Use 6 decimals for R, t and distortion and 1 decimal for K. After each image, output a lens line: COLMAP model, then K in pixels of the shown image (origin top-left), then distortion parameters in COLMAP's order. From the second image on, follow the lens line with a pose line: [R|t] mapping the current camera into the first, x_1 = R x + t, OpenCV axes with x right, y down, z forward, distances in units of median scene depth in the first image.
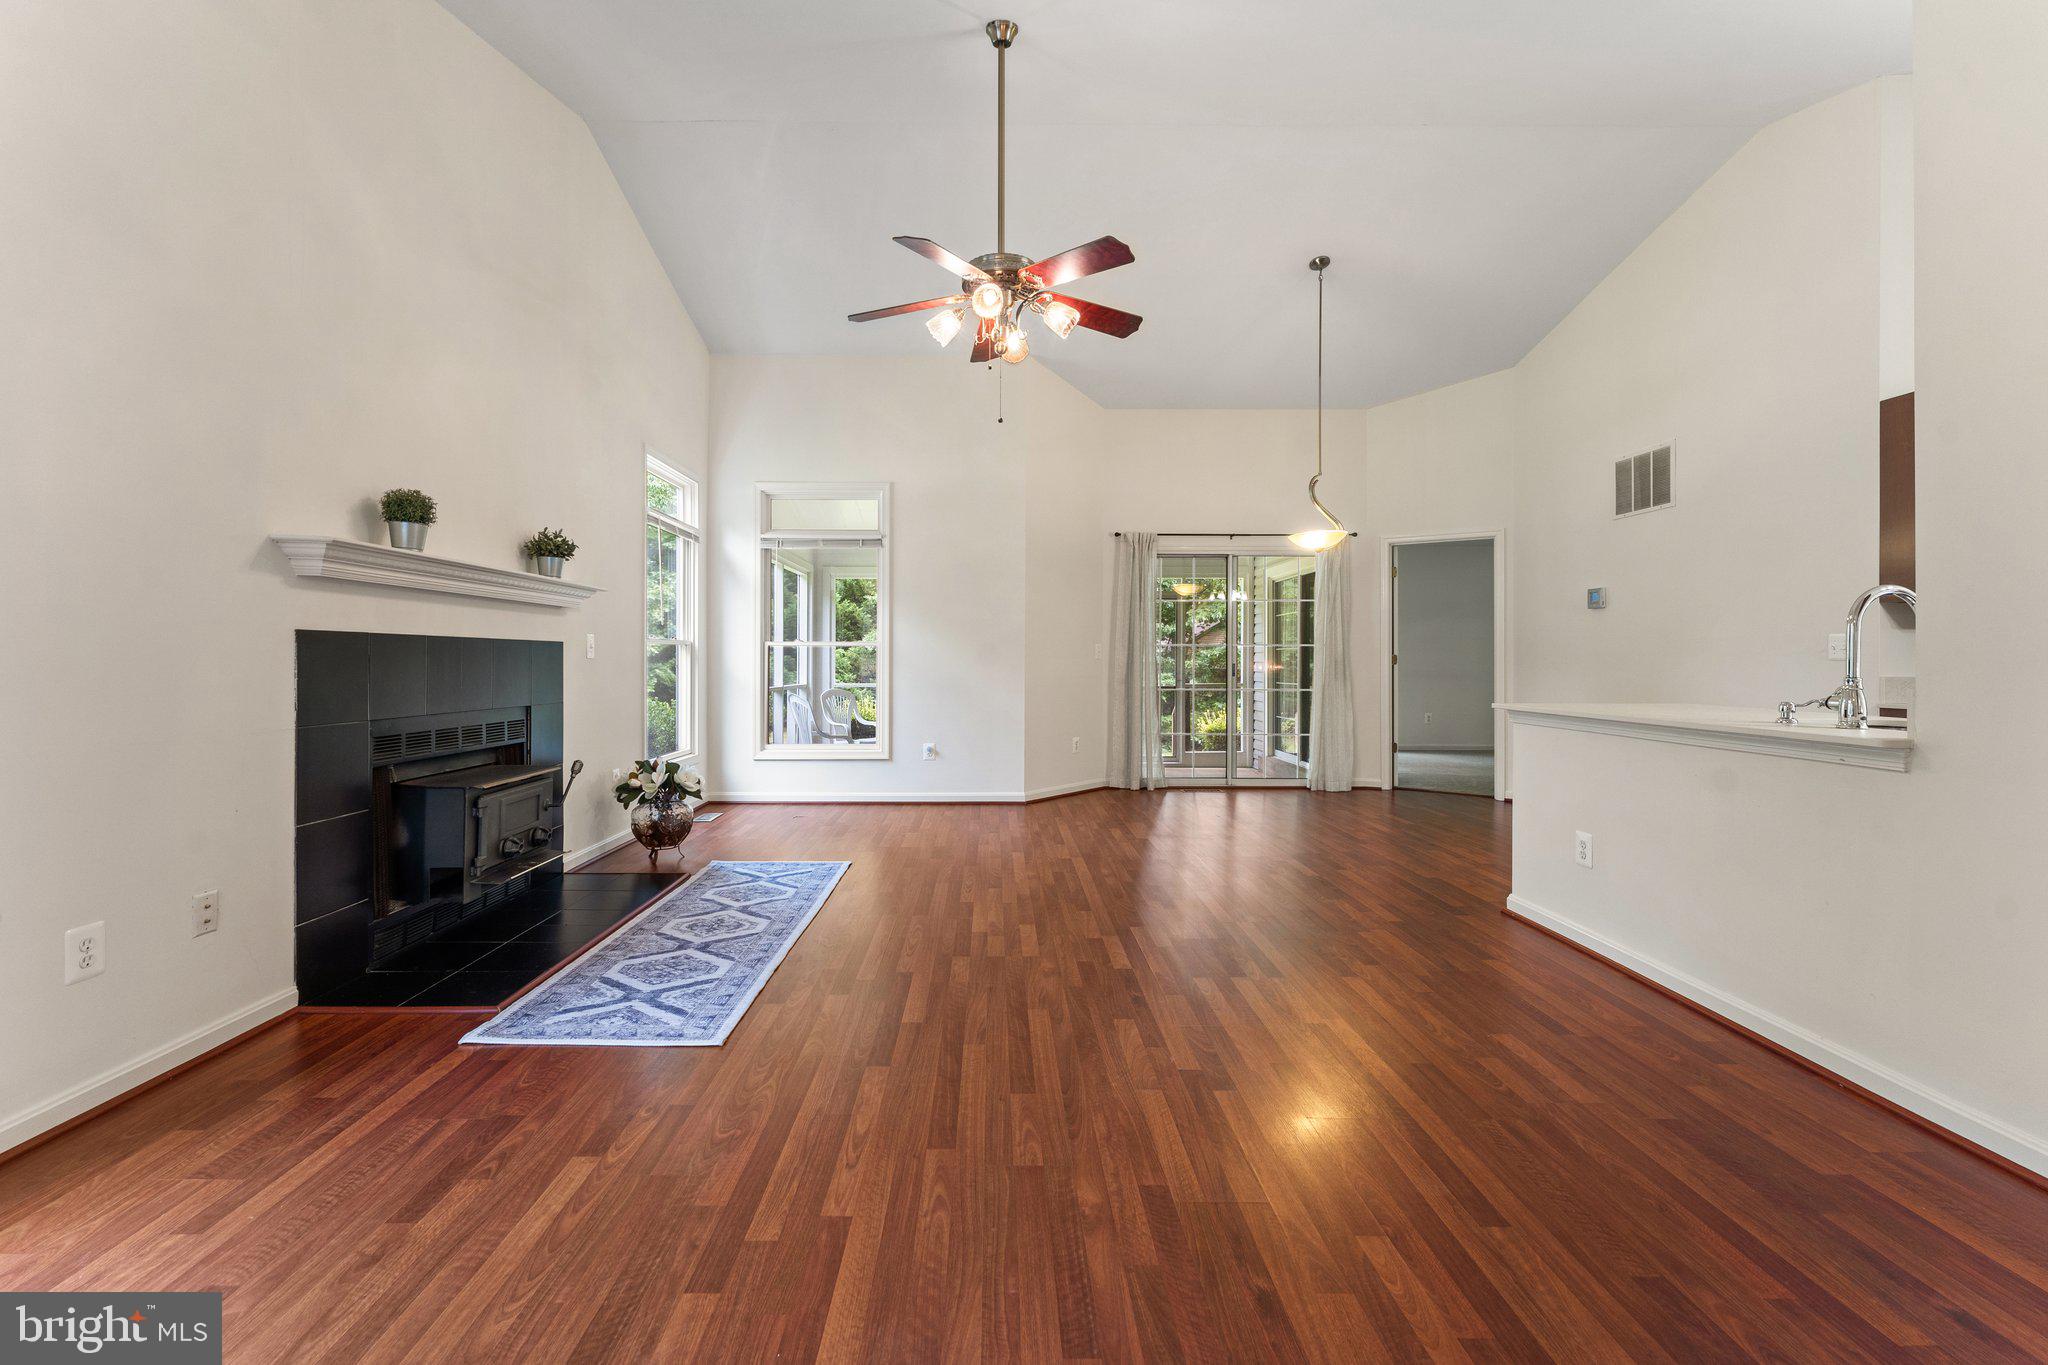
lens RADIAL K [[850.8, 0, 995.3], [0, 850.8, 658.3], [0, 0, 1]] dist [-0.000534, 0.000136]
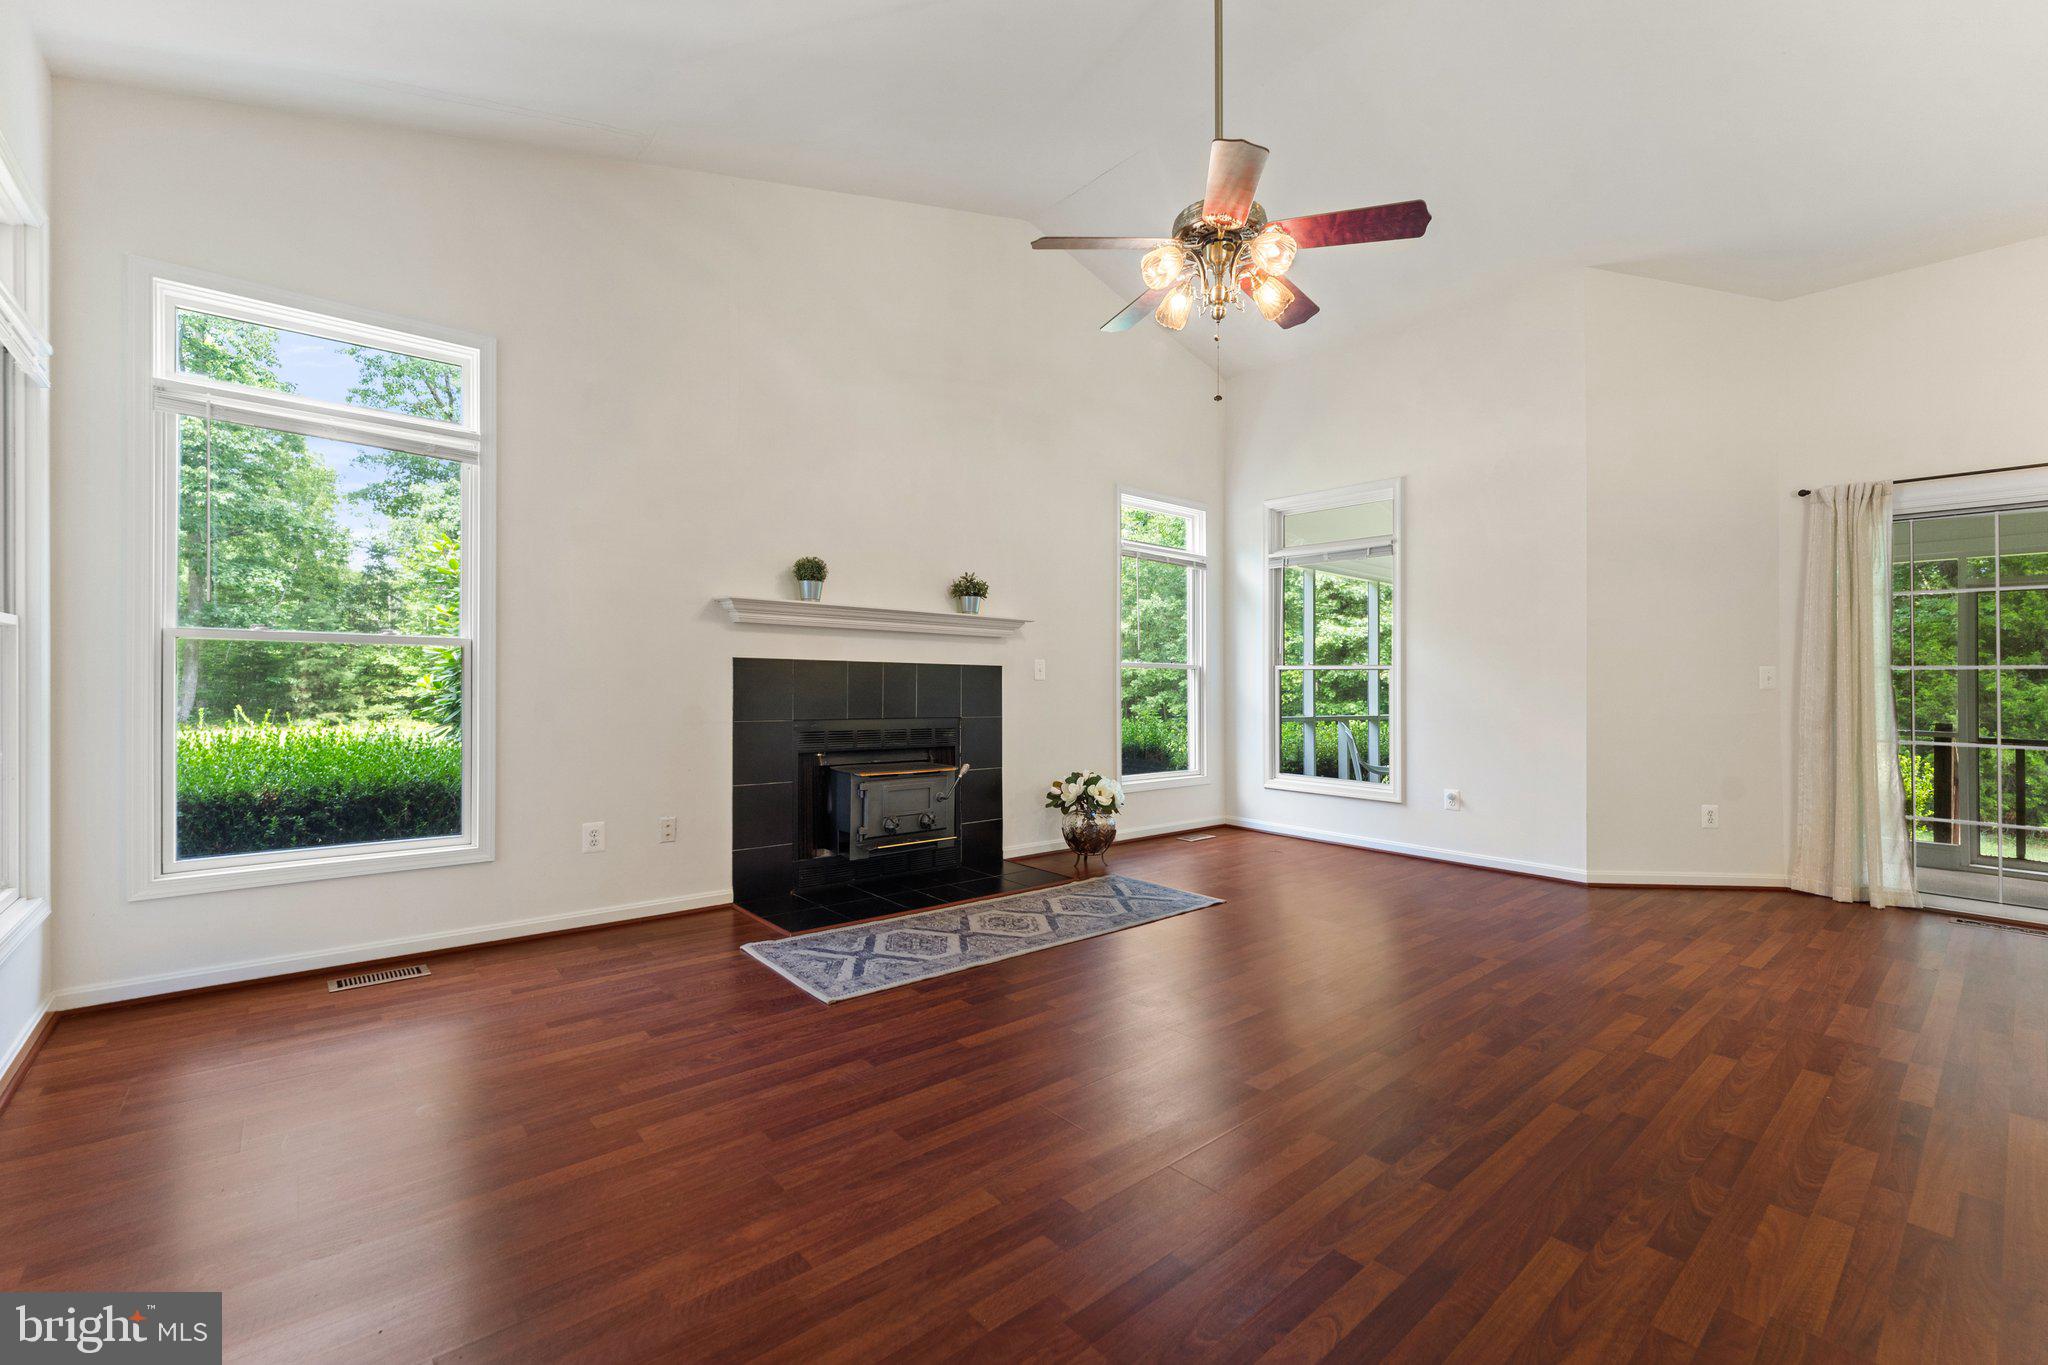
lens RADIAL K [[852.7, 0, 1024.0], [0, 852.7, 682.5], [0, 0, 1]] dist [-0.000416, -0.000159]
pose [[0.648405, 0.006657, -0.761267, 0.557954], [-0.010473, 0.999945, -0.000176, 0.005116], [0.761224, 0.008087, 0.648439, 0.324272]]
